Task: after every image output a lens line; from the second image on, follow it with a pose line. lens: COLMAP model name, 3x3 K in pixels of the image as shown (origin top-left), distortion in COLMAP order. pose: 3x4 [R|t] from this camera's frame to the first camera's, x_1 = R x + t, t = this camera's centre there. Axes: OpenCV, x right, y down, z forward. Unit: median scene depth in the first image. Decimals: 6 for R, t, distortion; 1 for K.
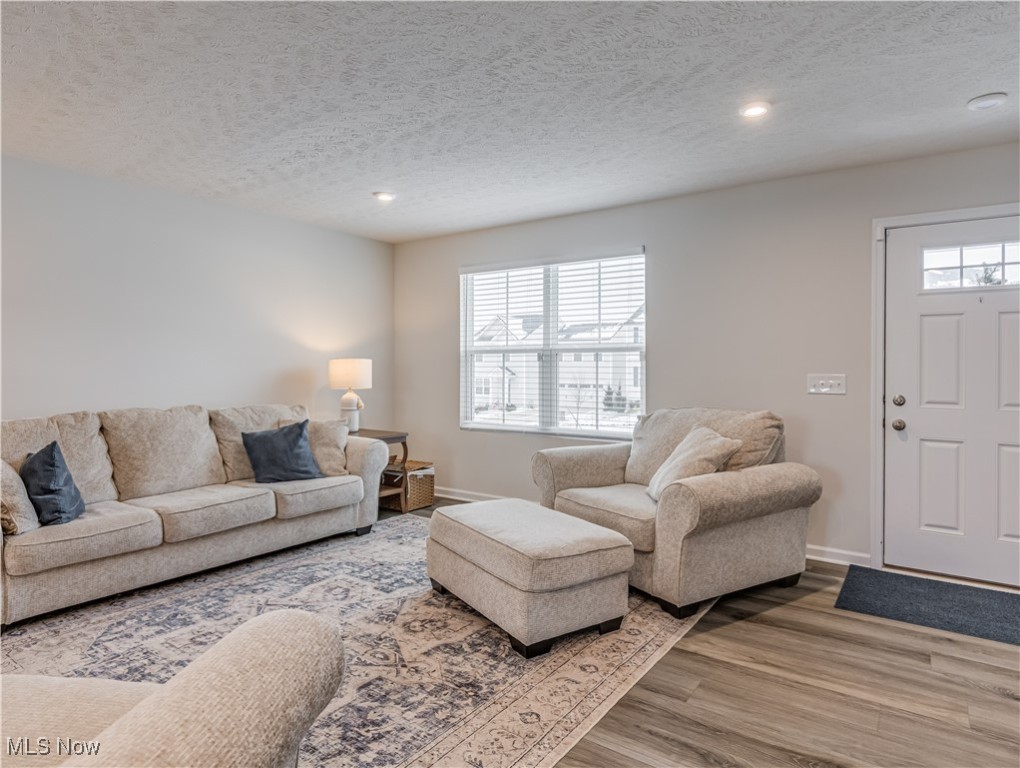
lens RADIAL K [[600.0, 0, 514.1], [0, 600.0, 368.4], [0, 0, 1]] dist [0.005549, -0.000202]
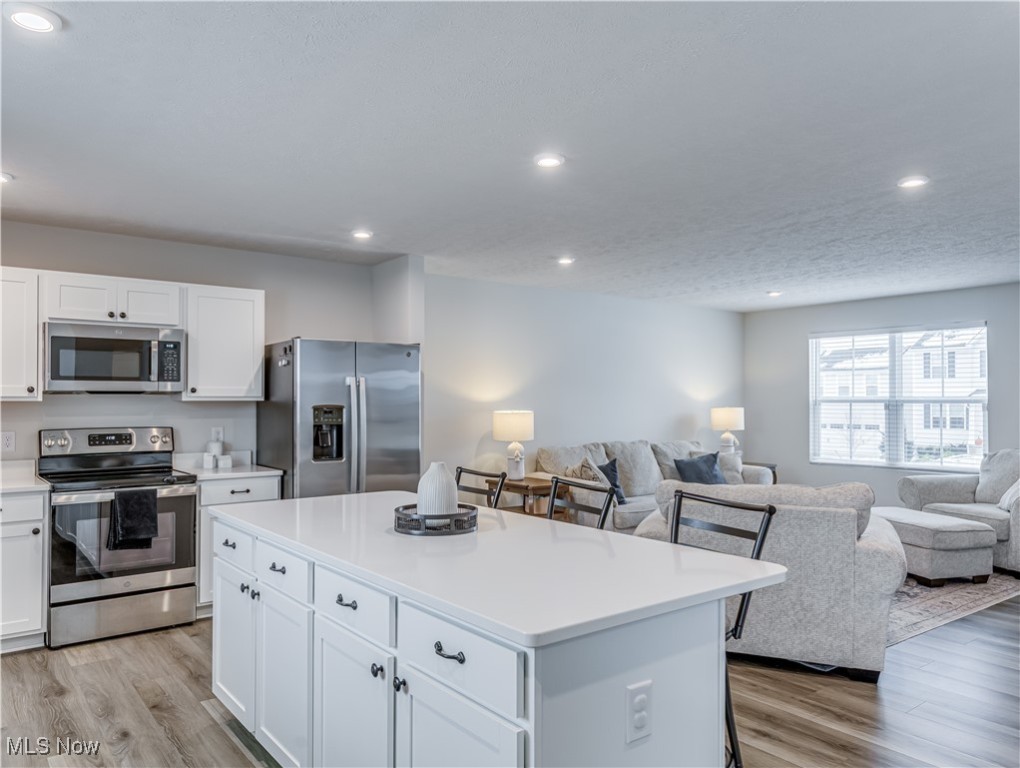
lens RADIAL K [[734.0, 0, 510.8], [0, 734.0, 394.6], [0, 0, 1]] dist [0.009715, -0.000357]
pose [[0.954363, -0.002440, -0.298640, -0.367588], [-0.000848, 0.999940, -0.010879, -0.039476], [0.298649, 0.010636, 0.954304, -1.038765]]
